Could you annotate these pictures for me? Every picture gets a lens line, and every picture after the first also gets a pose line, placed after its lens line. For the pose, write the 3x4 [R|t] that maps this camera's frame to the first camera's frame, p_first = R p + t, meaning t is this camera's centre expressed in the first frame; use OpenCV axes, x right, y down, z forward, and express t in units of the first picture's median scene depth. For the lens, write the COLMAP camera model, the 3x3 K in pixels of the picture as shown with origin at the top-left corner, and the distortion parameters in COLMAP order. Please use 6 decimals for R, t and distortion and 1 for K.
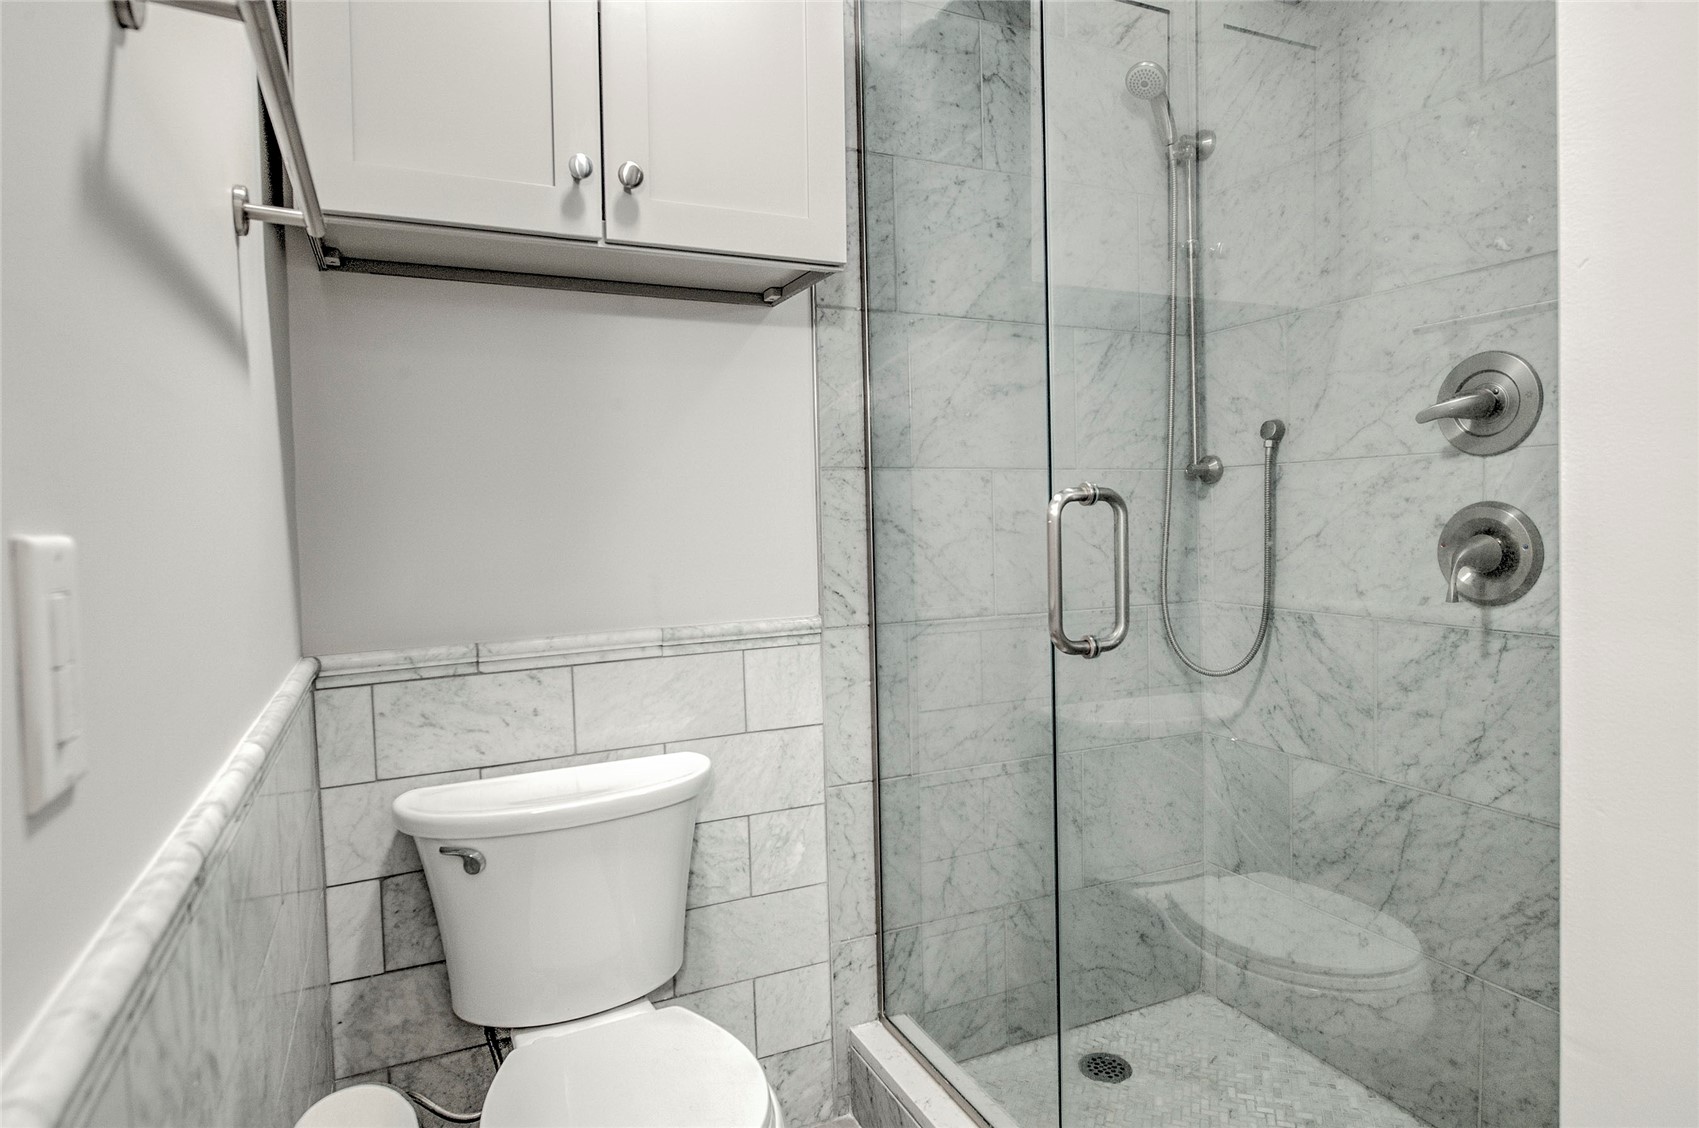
lens RADIAL K [[963.8, 0, 853.9], [0, 963.8, 561.9], [0, 0, 1]] dist [-0.002421, -0.000589]
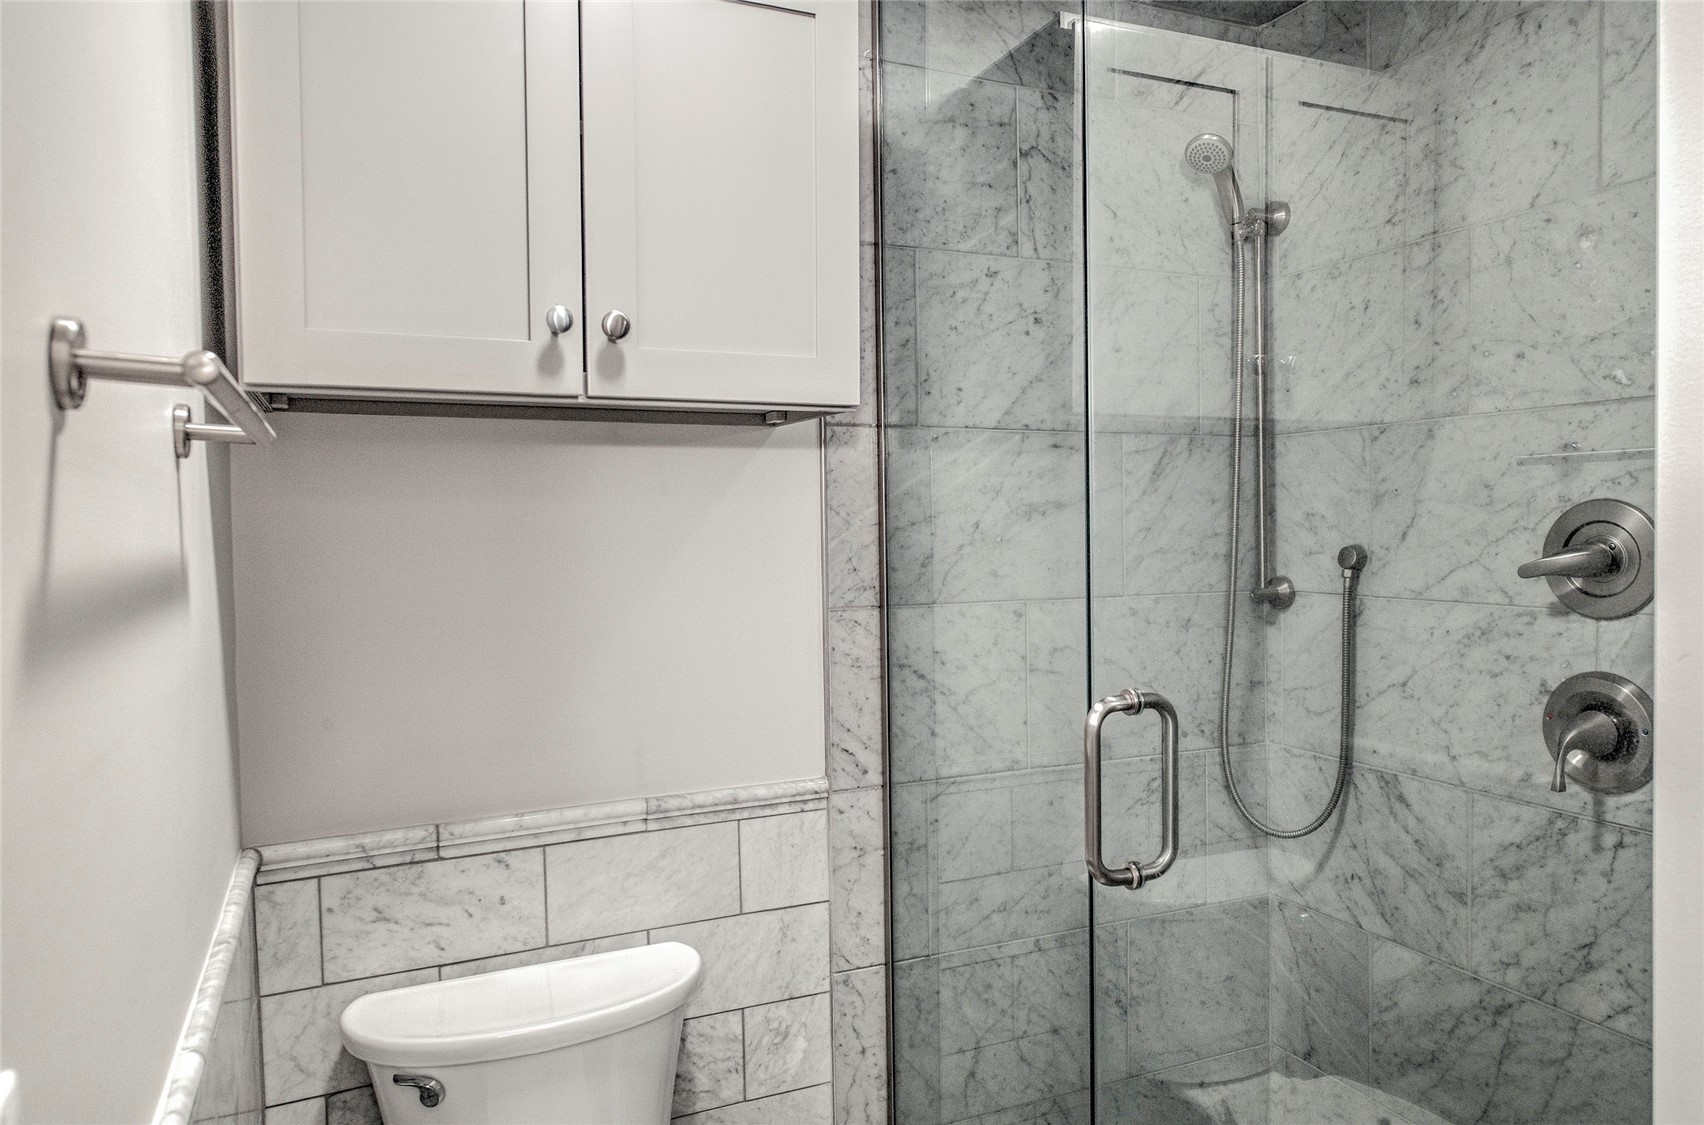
lens RADIAL K [[1122.8, 0, 847.0], [0, 1122.8, 564.5], [0, 0, 1]] dist [0.000735, 0.003782]
pose [[0.999737, 0.009194, -0.020996, 0.002875], [-0.009210, 0.999957, -0.000686, -0.136661], [0.020989, 0.000879, 0.999779, -0.018125]]
